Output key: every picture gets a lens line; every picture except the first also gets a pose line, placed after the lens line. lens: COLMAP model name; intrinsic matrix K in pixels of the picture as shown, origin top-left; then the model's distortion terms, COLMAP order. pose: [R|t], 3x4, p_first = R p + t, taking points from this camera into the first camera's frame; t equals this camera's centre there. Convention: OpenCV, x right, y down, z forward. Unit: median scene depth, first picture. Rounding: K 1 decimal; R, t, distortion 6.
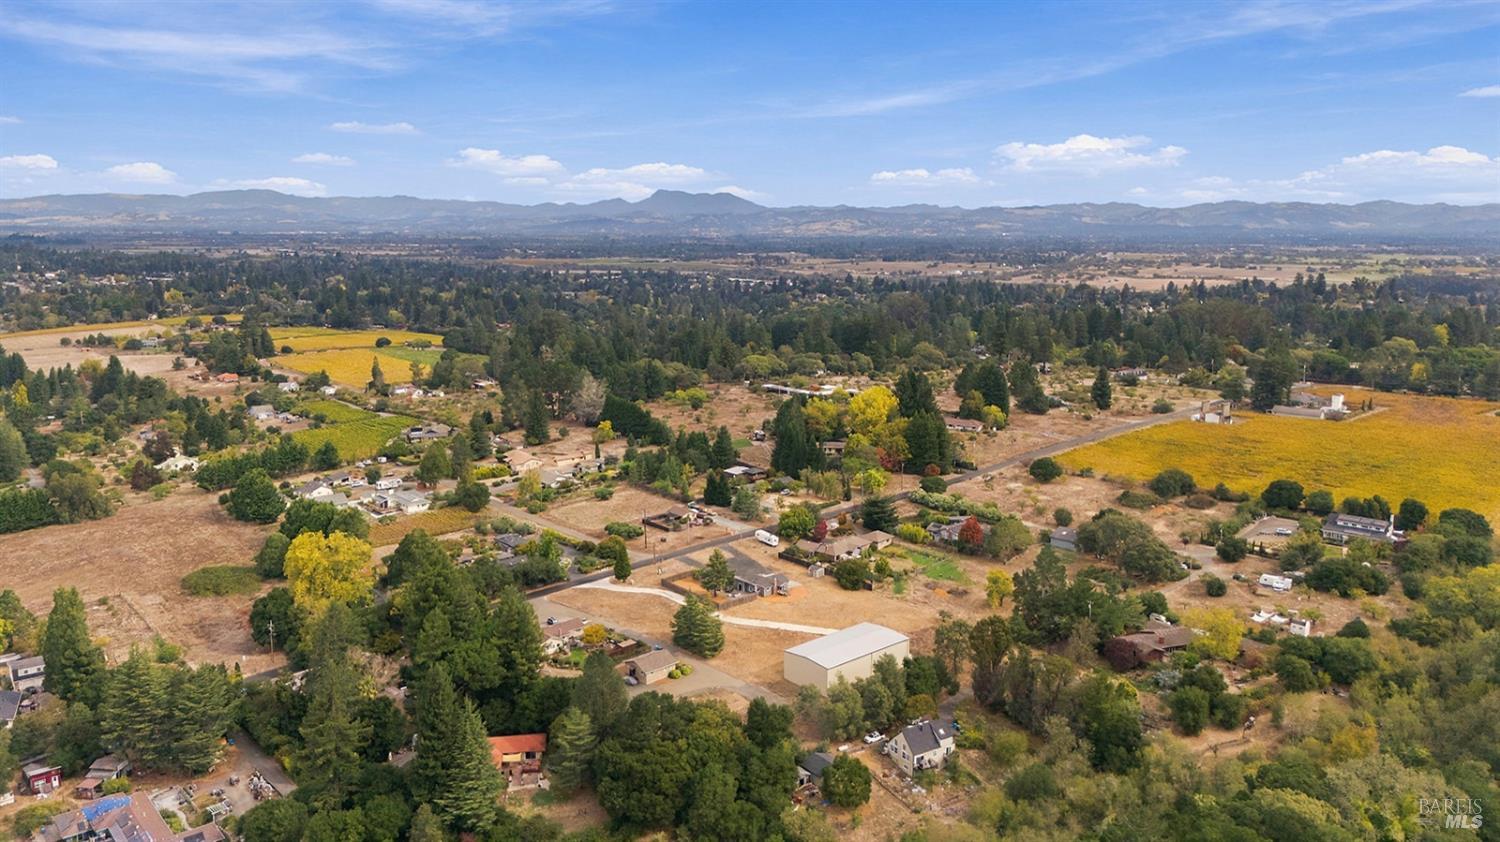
lens RADIAL K [[1093.2, 0, 750.0], [0, 1093.2, 421.0], [0, 0, 1]] dist [0.076550, -0.076782]
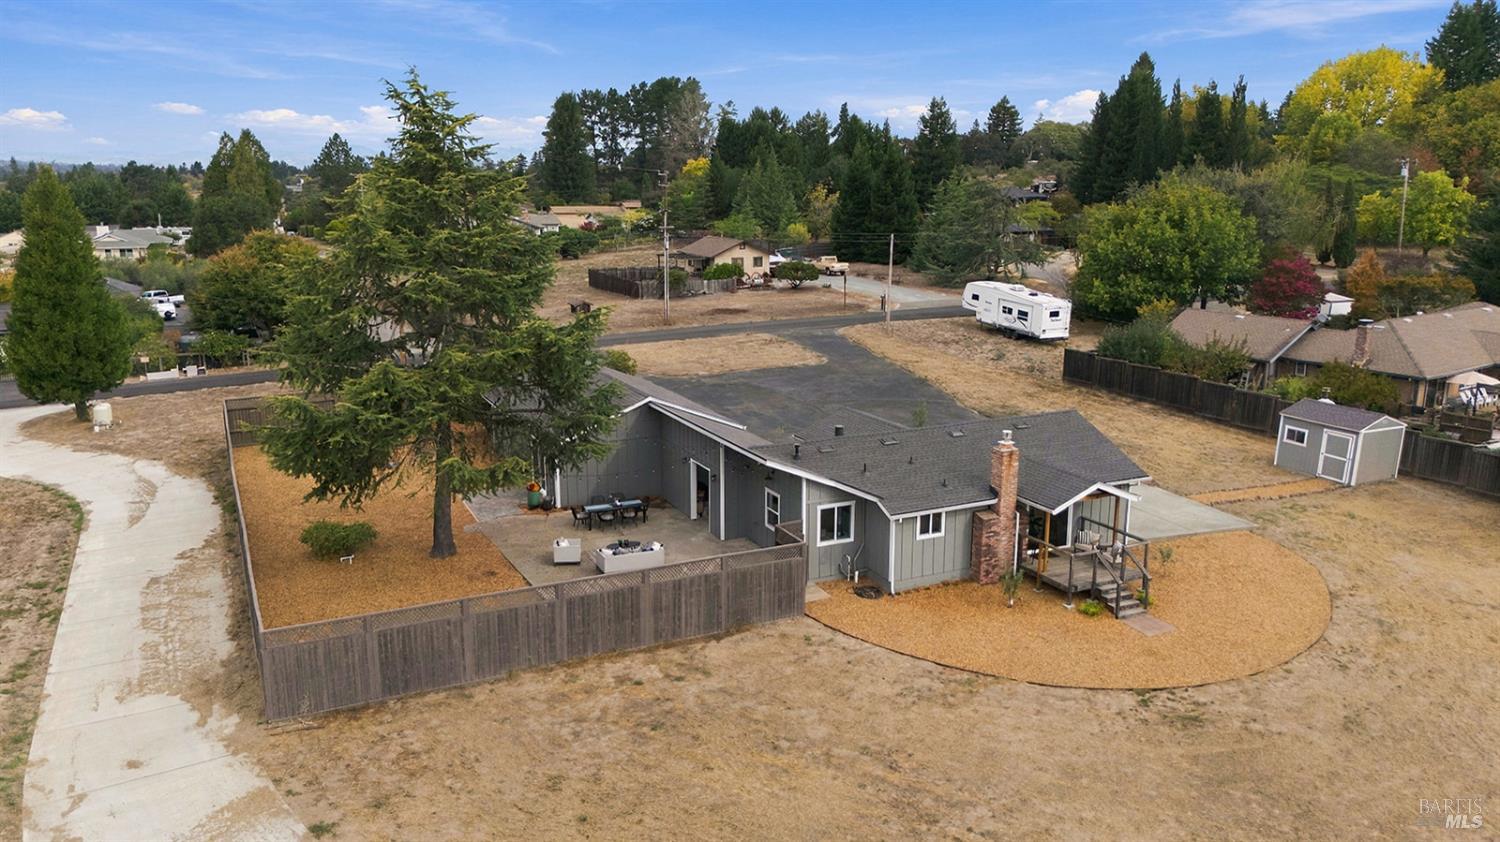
lens RADIAL K [[1093.2, 0, 750.0], [0, 1093.2, 421.0], [0, 0, 1]] dist [0.076550, -0.076782]
pose [[0.961213, 0.070180, -0.266730, 0.026880], [-0.058337, 0.996938, 0.052077, 0.136077], [0.269568, -0.034497, 0.962363, 0.876328]]
